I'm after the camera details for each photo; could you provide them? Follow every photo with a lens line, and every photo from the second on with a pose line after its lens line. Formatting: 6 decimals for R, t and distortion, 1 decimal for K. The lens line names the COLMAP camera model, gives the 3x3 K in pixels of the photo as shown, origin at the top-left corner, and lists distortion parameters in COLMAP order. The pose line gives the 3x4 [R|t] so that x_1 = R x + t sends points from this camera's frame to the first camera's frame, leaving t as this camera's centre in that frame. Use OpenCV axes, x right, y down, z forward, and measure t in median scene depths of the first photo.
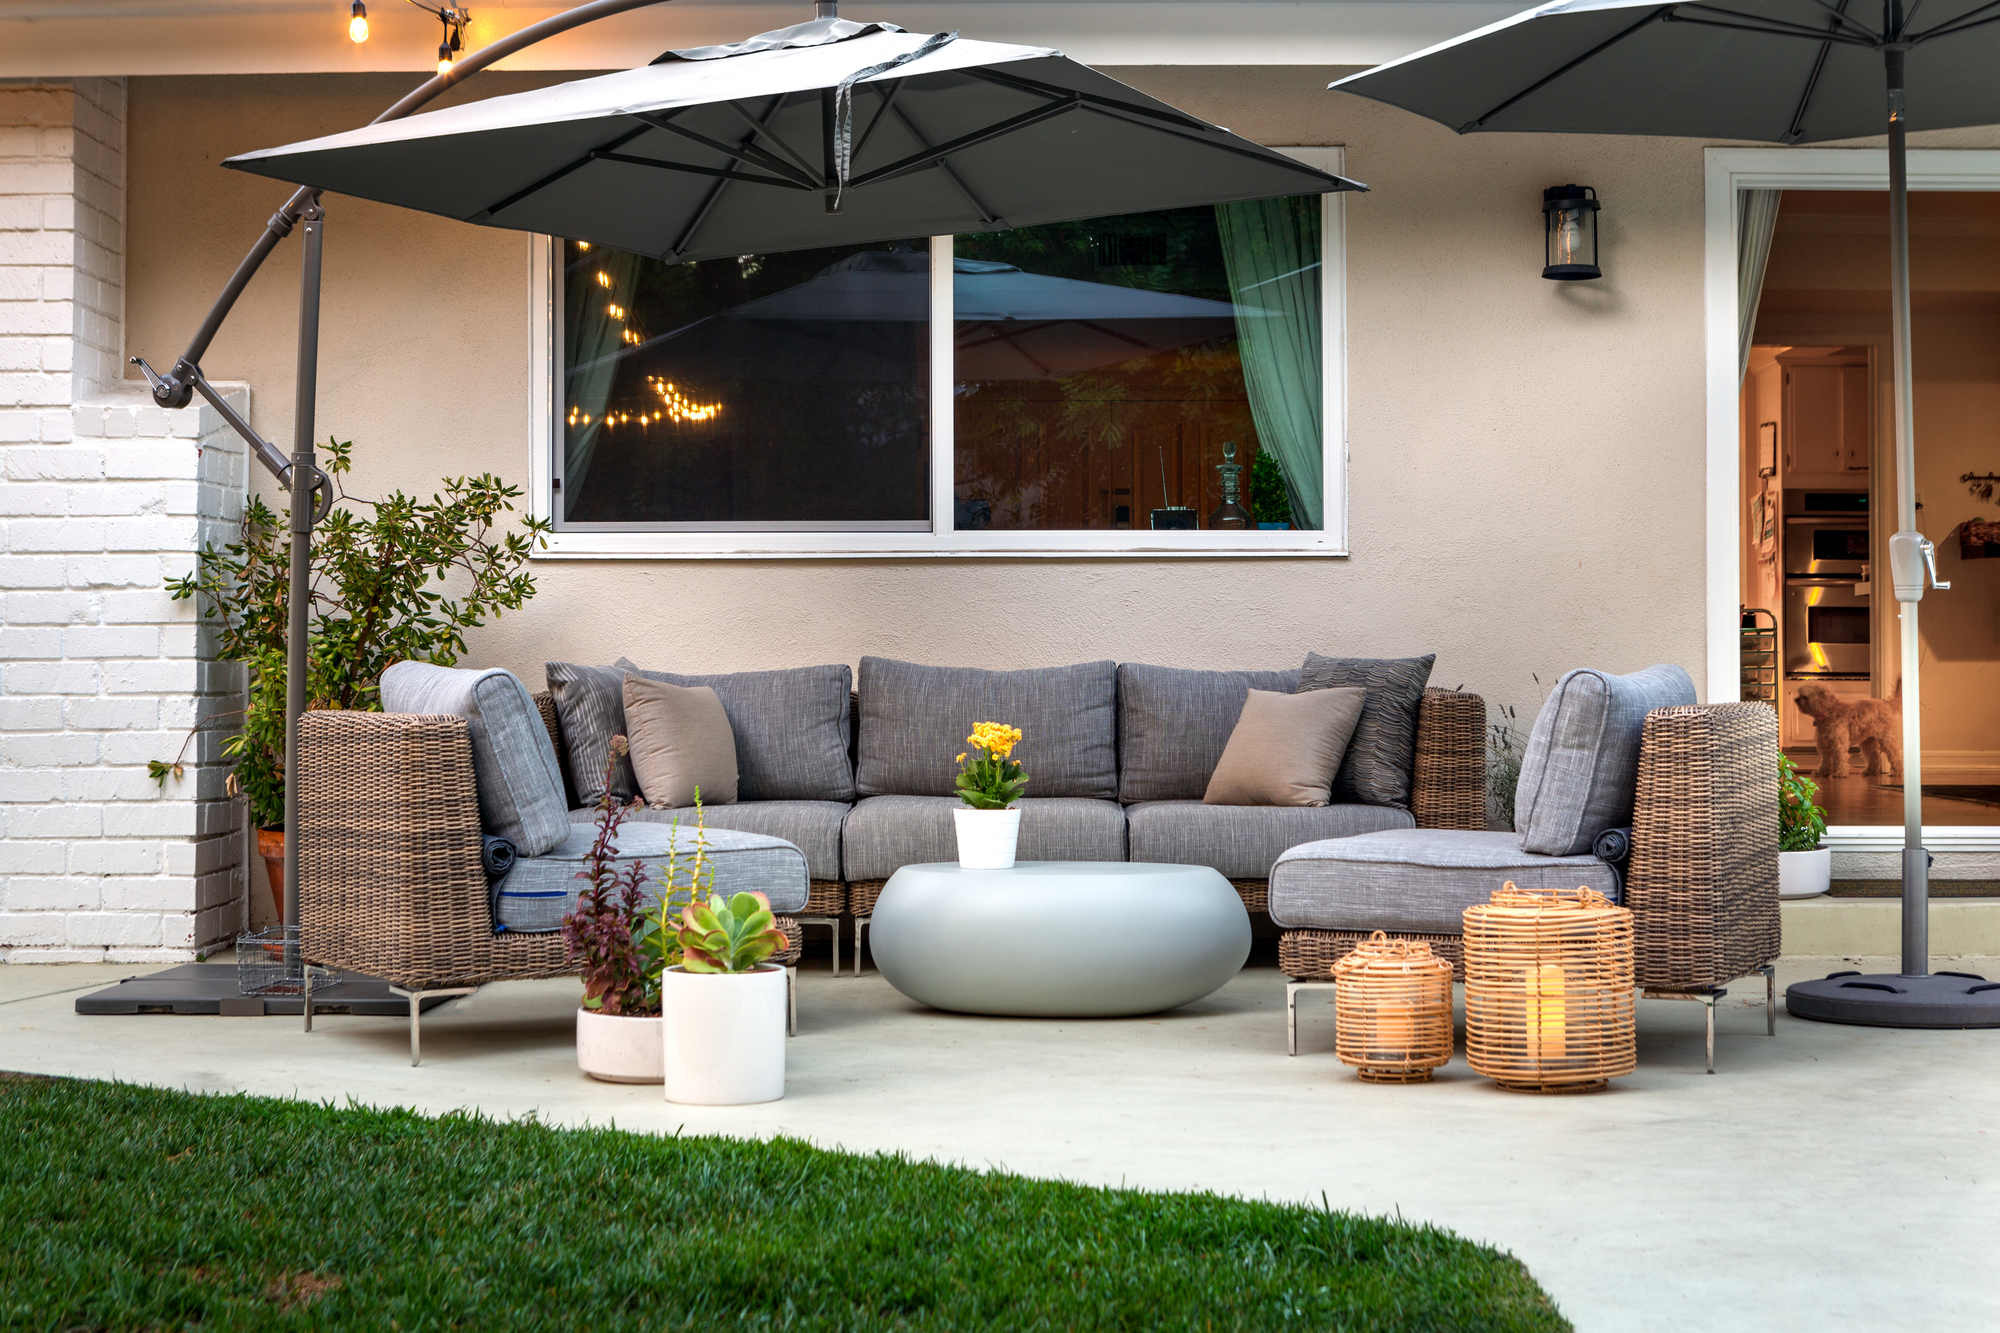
lens RADIAL K [[3259.1, 0, 990.3], [0, 3259.1, 658.5], [0, 0, 1]] dist [0.029150, 0.000000]
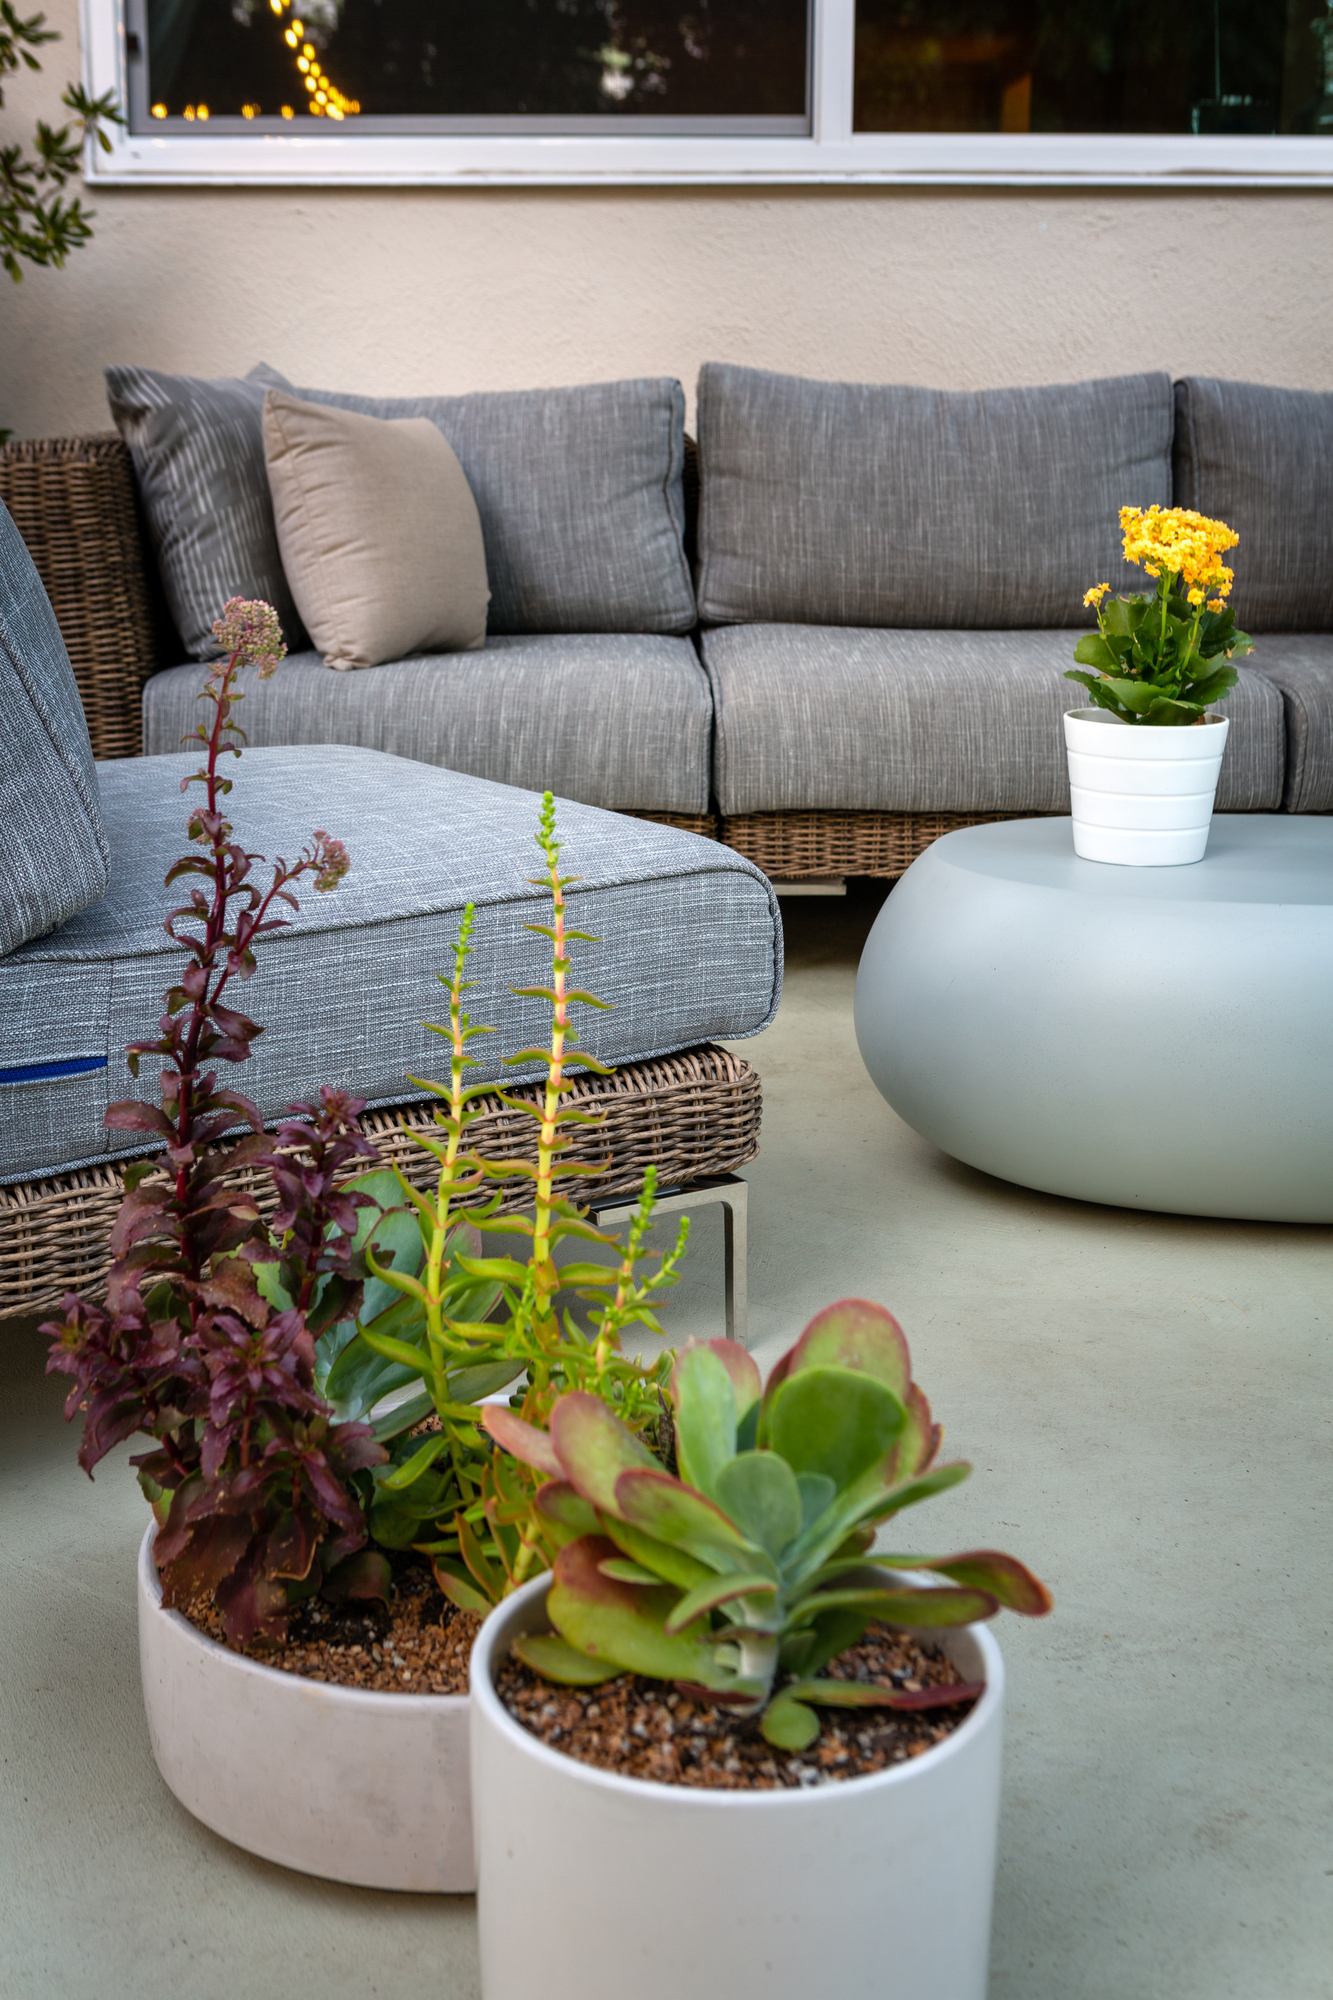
lens RADIAL K [[2506.9, 0, 654.8], [0, 2506.9, 988.9], [0, 0, 1]] dist [-0.029056, 0.000000]
pose [[0.999275, -0.005915, 0.037608, -0.065203], [-0.002833, 0.973565, 0.228395, 0.005840], [-0.037964, -0.228336, 0.972842, 0.583491]]
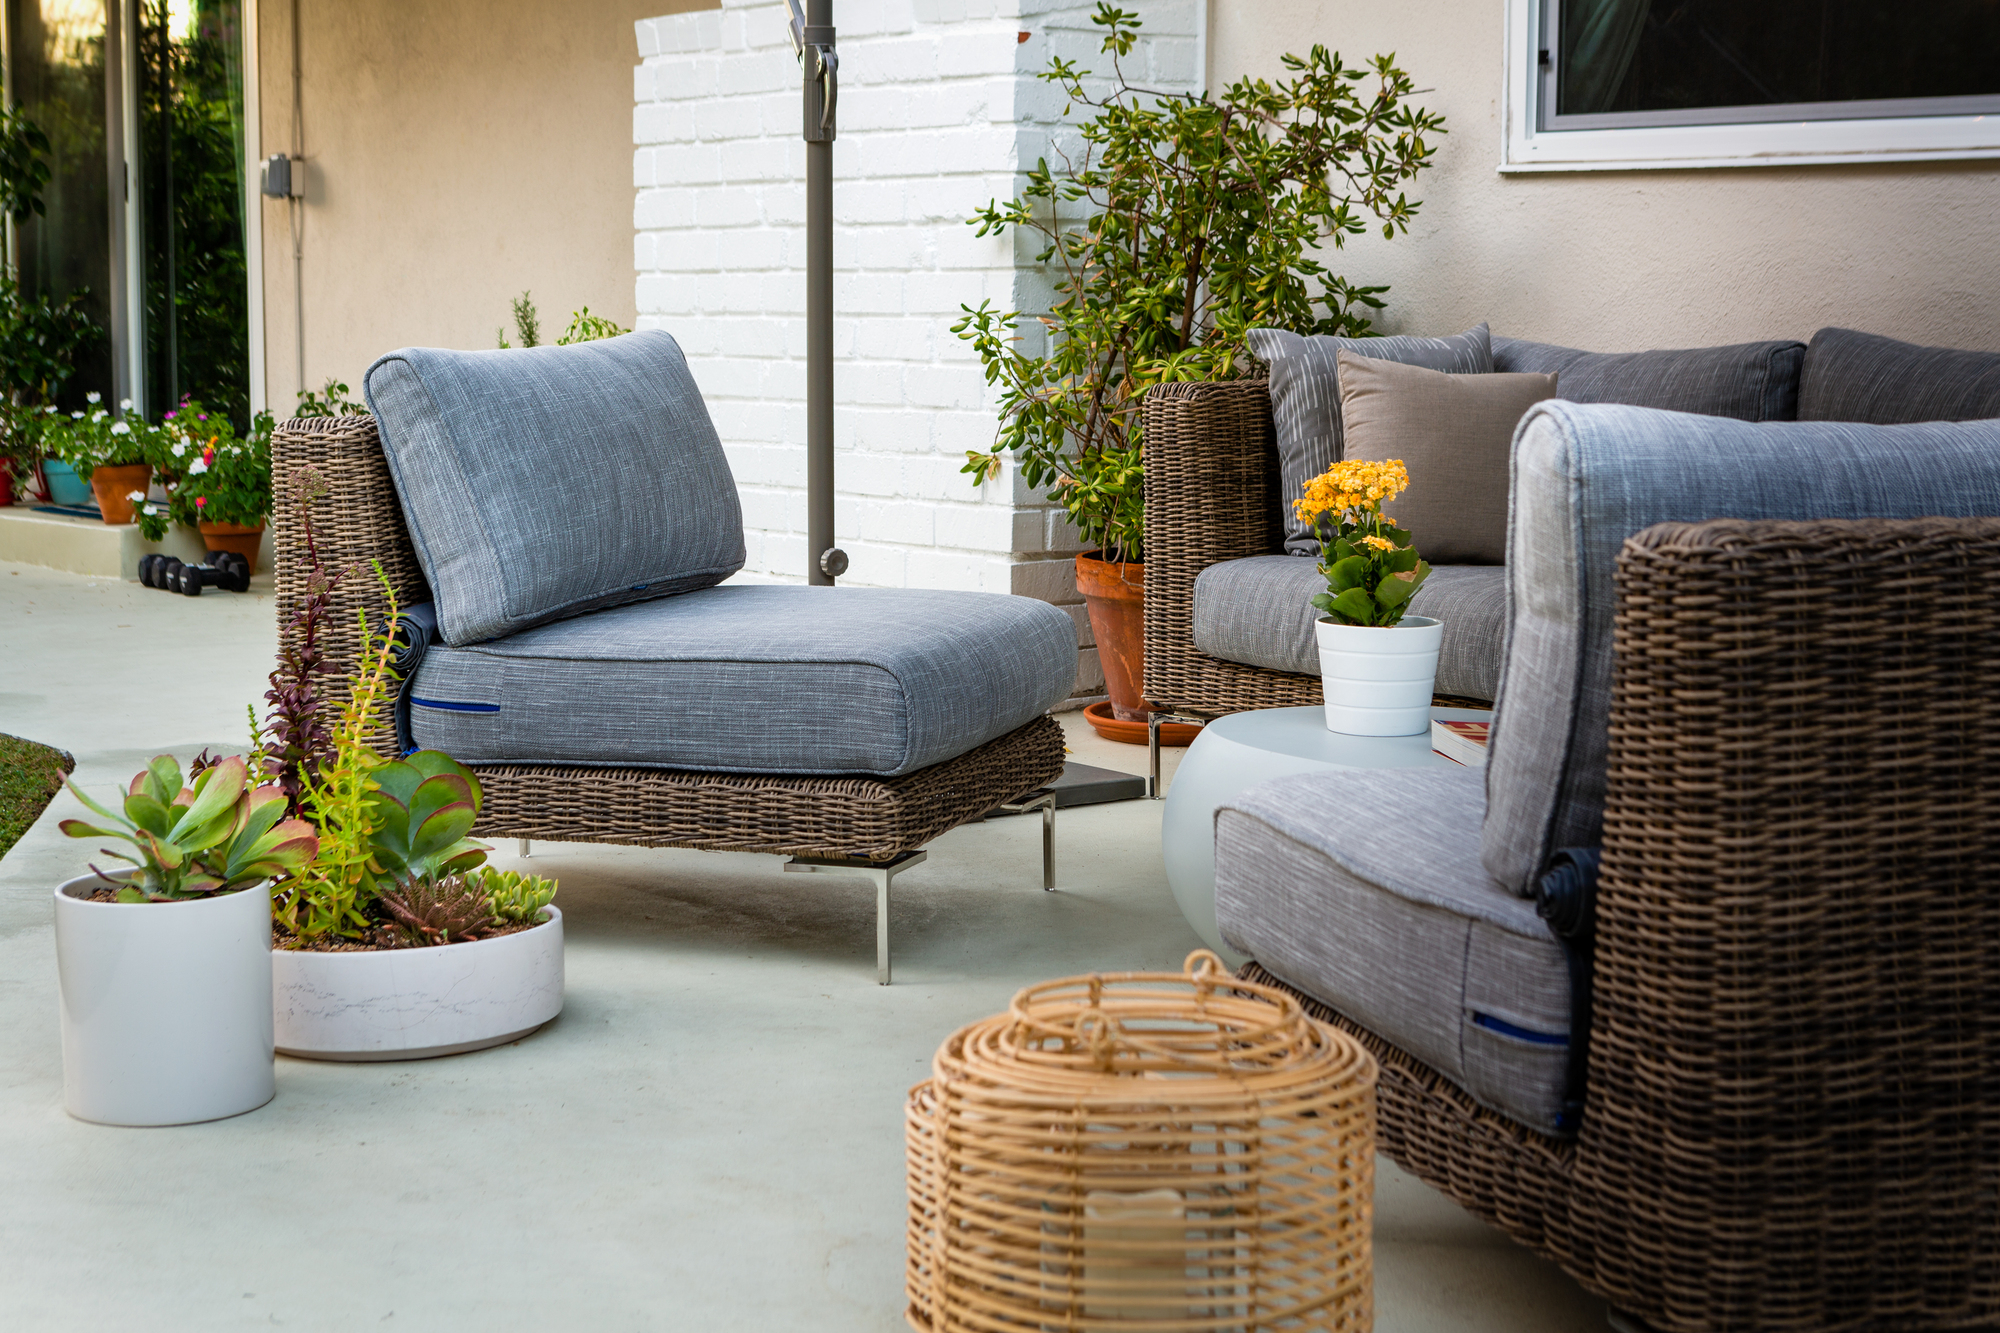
lens RADIAL K [[3144.7, 0, 995.1], [0, 3144.7, 672.2], [0, 0, 1]] dist [-0.101426, 0.000000]
pose [[0.655251, 0.097088, -0.749146, 0.298763], [-0.005583, 0.992302, 0.123717, -0.008042], [0.755390, -0.076883, 0.650749, 0.524304]]
